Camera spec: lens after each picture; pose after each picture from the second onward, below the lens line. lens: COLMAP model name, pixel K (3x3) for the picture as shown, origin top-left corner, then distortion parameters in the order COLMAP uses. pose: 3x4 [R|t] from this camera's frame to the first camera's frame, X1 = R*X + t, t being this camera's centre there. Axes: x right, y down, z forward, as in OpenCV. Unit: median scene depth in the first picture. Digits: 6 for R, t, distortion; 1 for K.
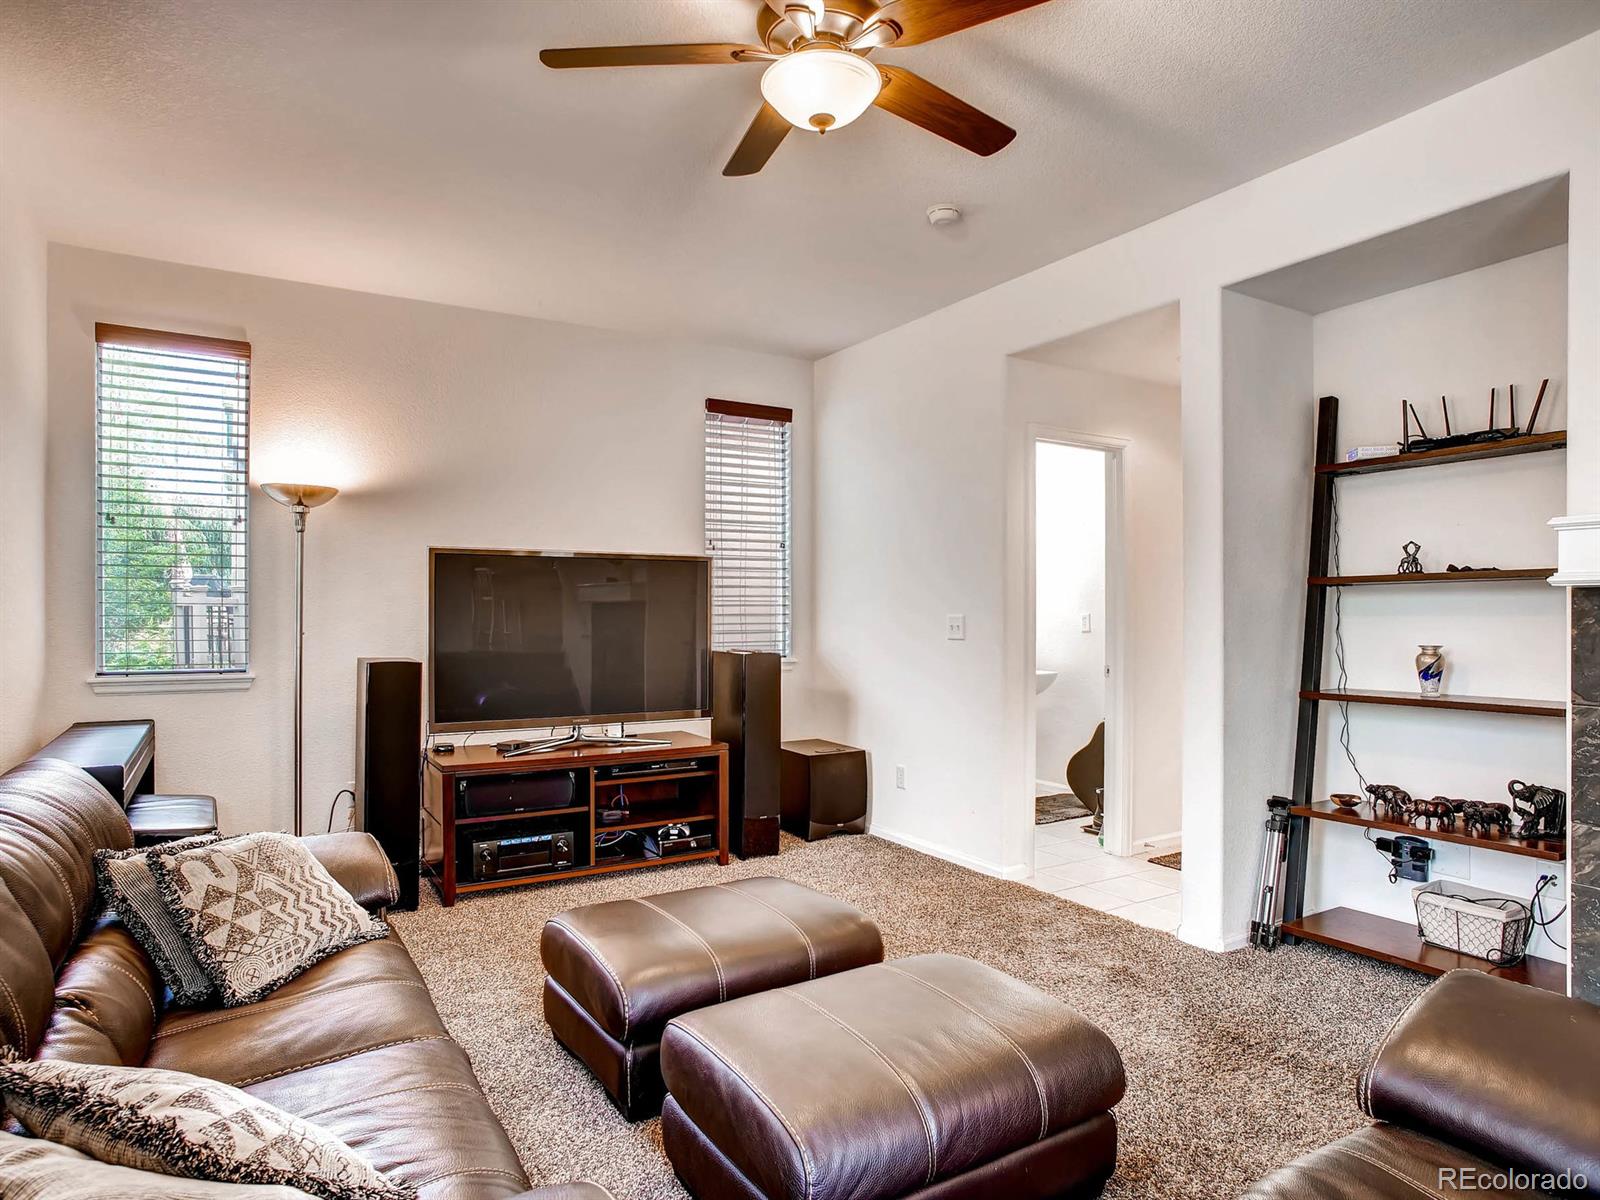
lens RADIAL K [[946.5, 0, 800.0], [0, 946.5, 600.0], [0, 0, 1]] dist [-0.073178, 0.056576]
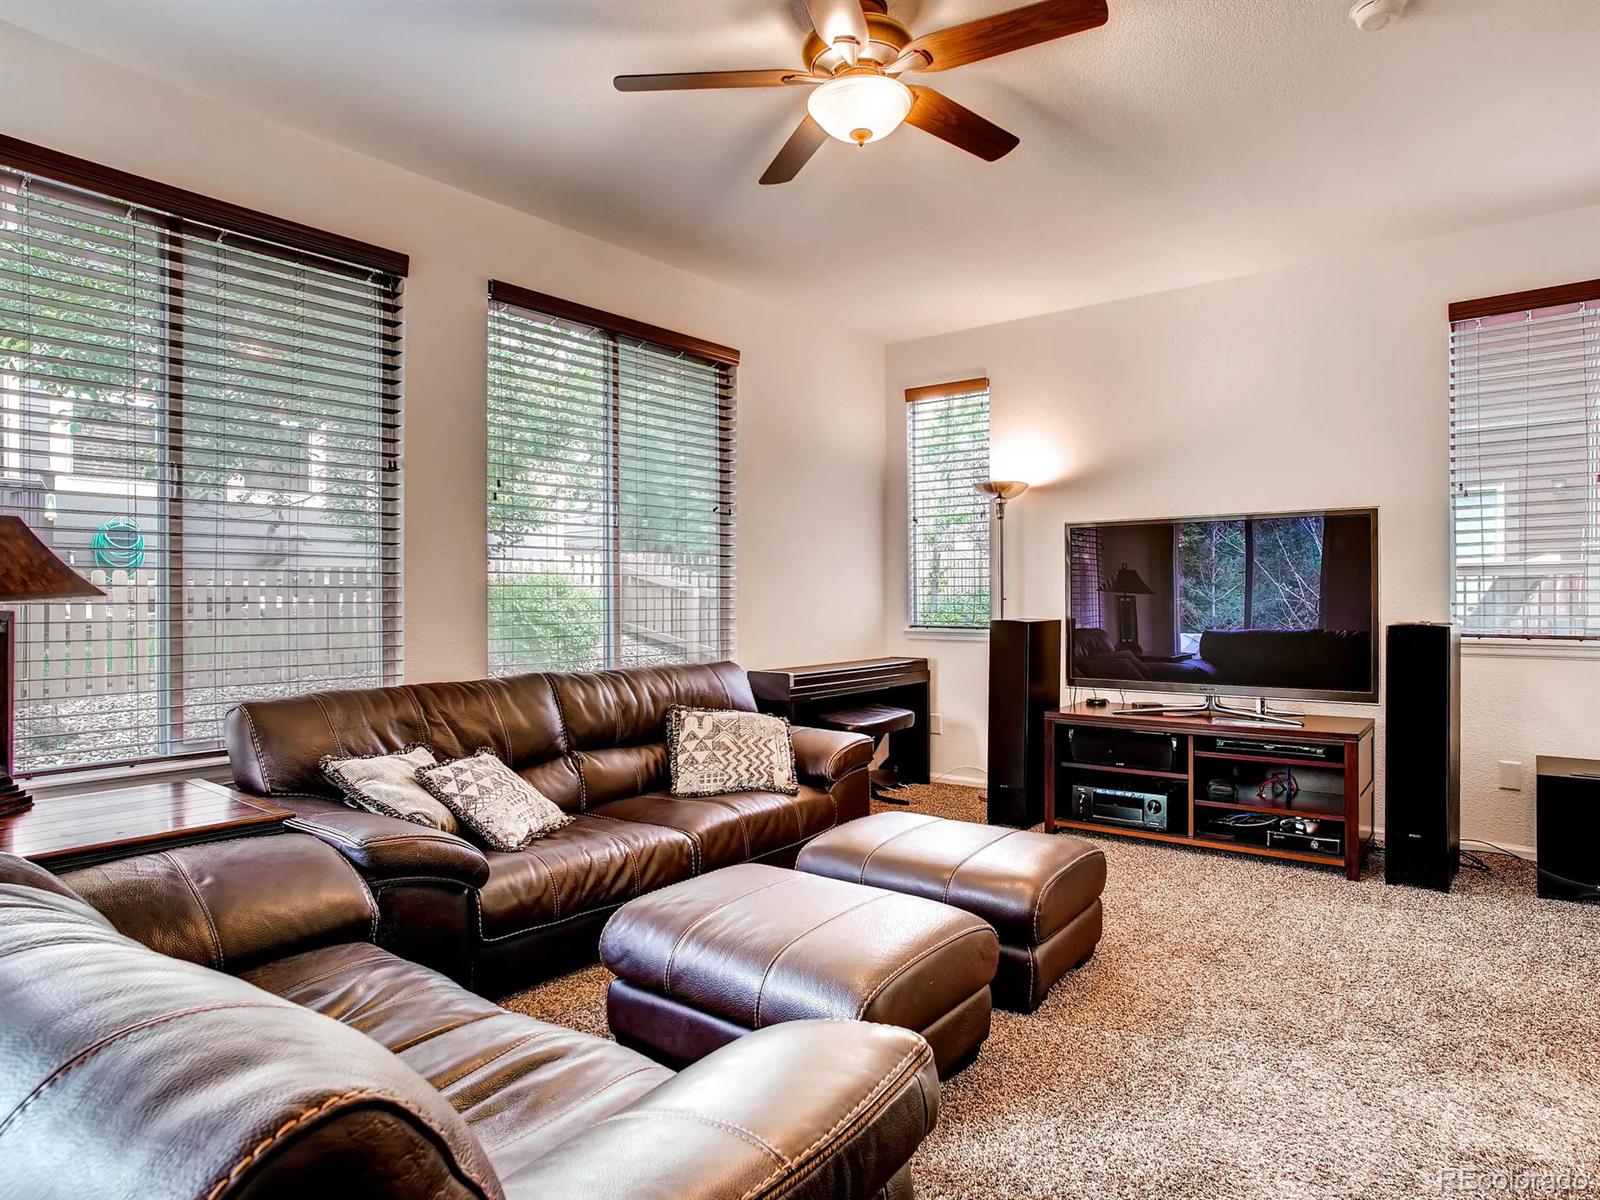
lens RADIAL K [[946.5, 0, 800.0], [0, 946.5, 600.0], [0, 0, 1]] dist [-0.073178, 0.056576]
pose [[0.347458, -0.000084, -0.937696, 0.581355], [0.013108, 0.999903, 0.004767, 0.027760], [0.937604, -0.013948, 0.347425, 0.297178]]
